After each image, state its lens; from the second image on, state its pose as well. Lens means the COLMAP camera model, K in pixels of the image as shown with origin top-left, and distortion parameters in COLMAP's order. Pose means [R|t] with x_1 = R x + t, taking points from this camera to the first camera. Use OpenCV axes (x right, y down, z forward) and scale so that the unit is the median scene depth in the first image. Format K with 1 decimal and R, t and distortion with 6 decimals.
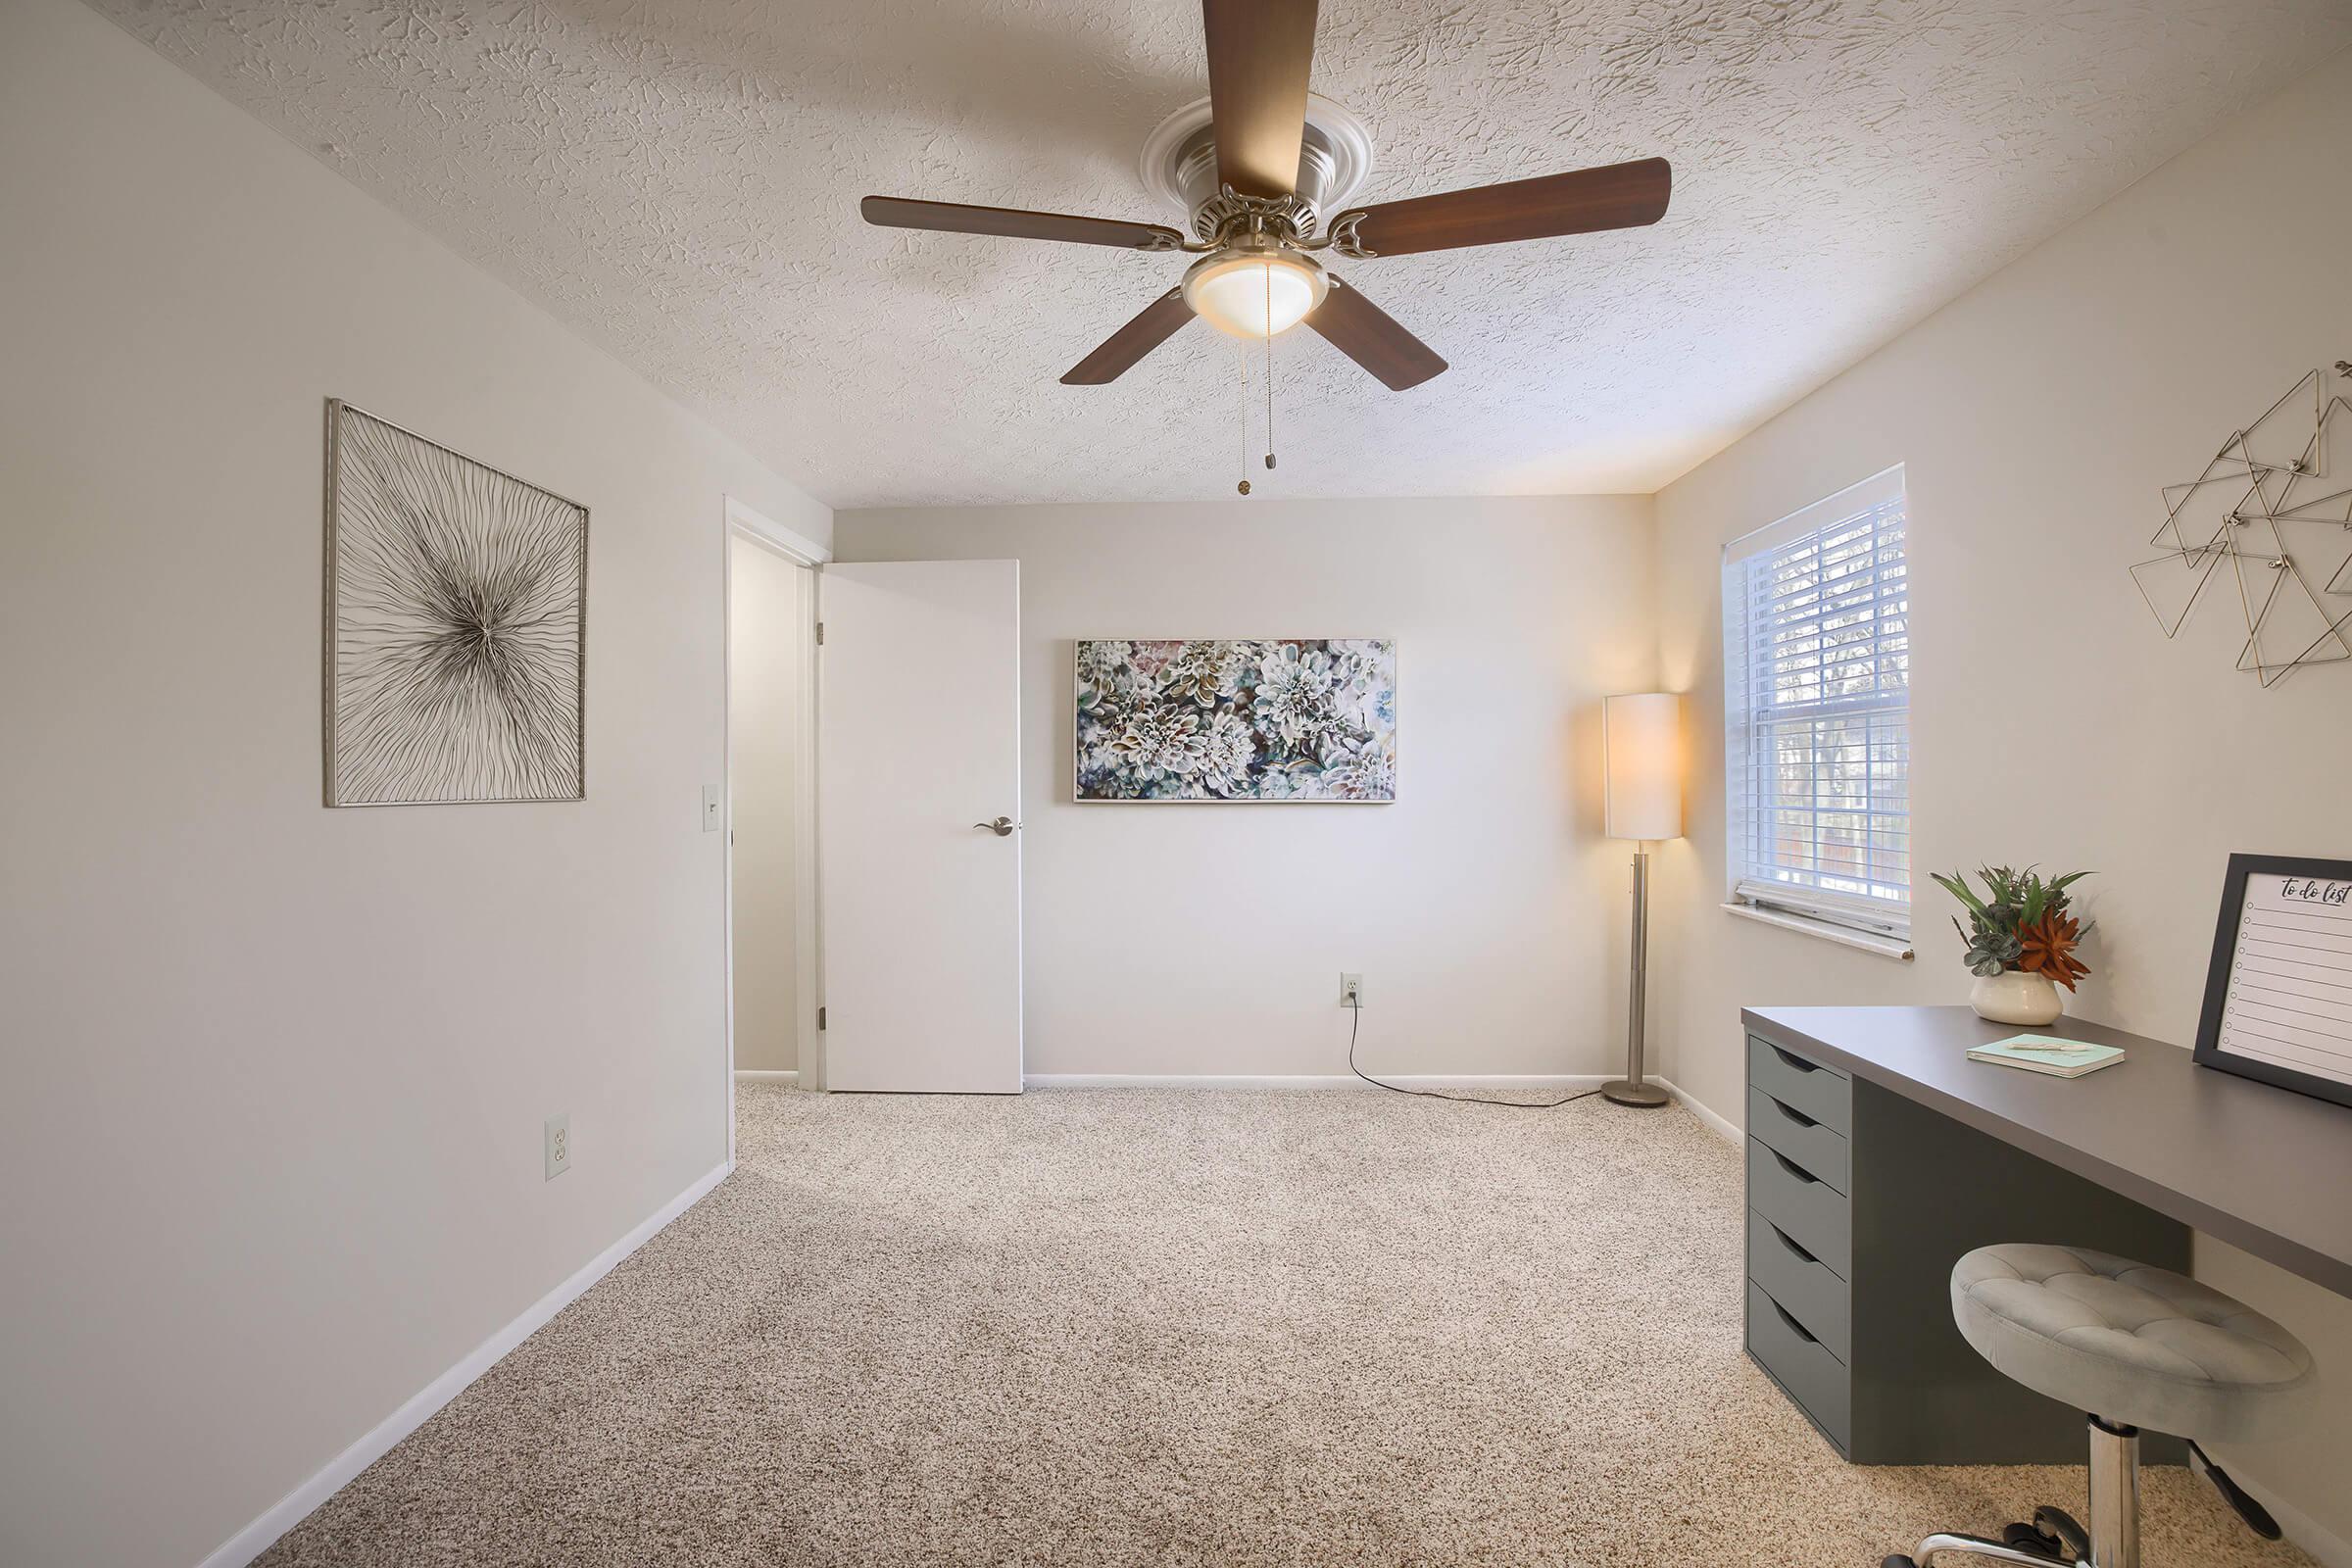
lens RADIAL K [[995.4, 0, 1164.4], [0, 995.4, 791.8], [0, 0, 1]] dist [-0.030747, 0.000555]
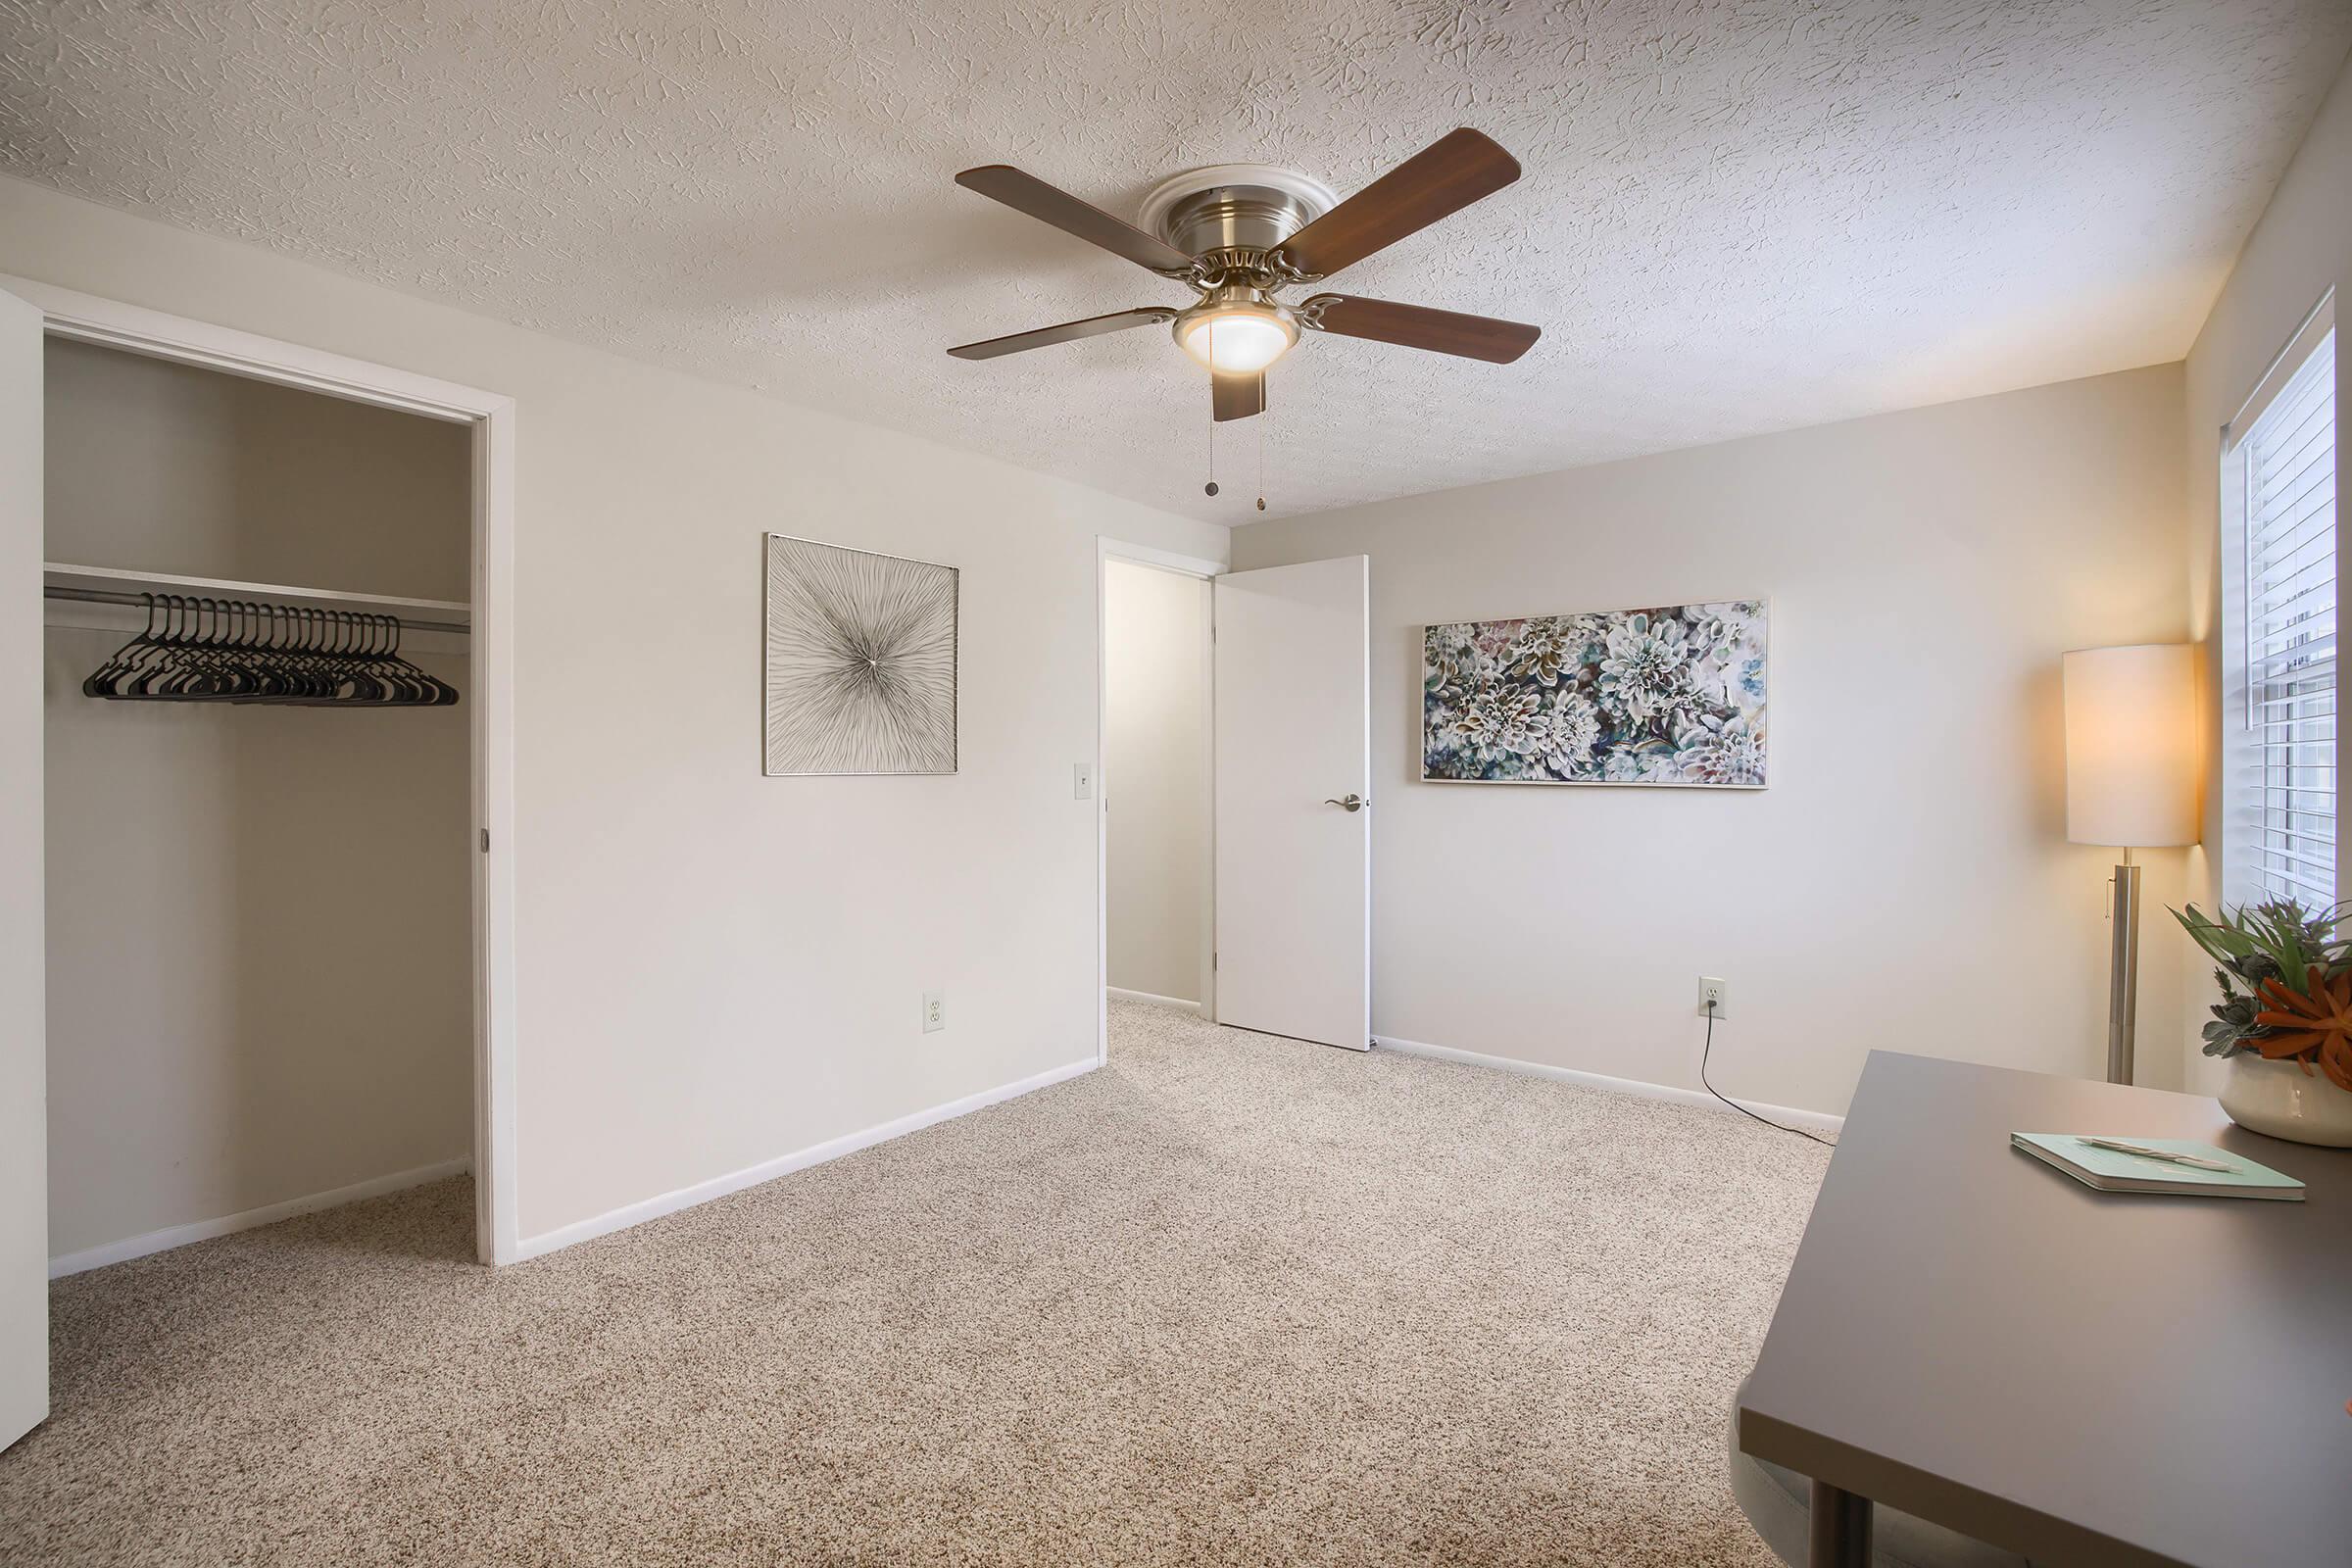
lens RADIAL K [[988.2, 0, 1177.2], [0, 988.2, 778.7], [0, 0, 1]] dist [-0.030162, 0.000435]
pose [[0.815992, 0.015305, -0.577861, 0.303575], [-0.009620, 0.999871, 0.012898, -0.003608], [0.577984, -0.004965, 0.816033, 0.010415]]
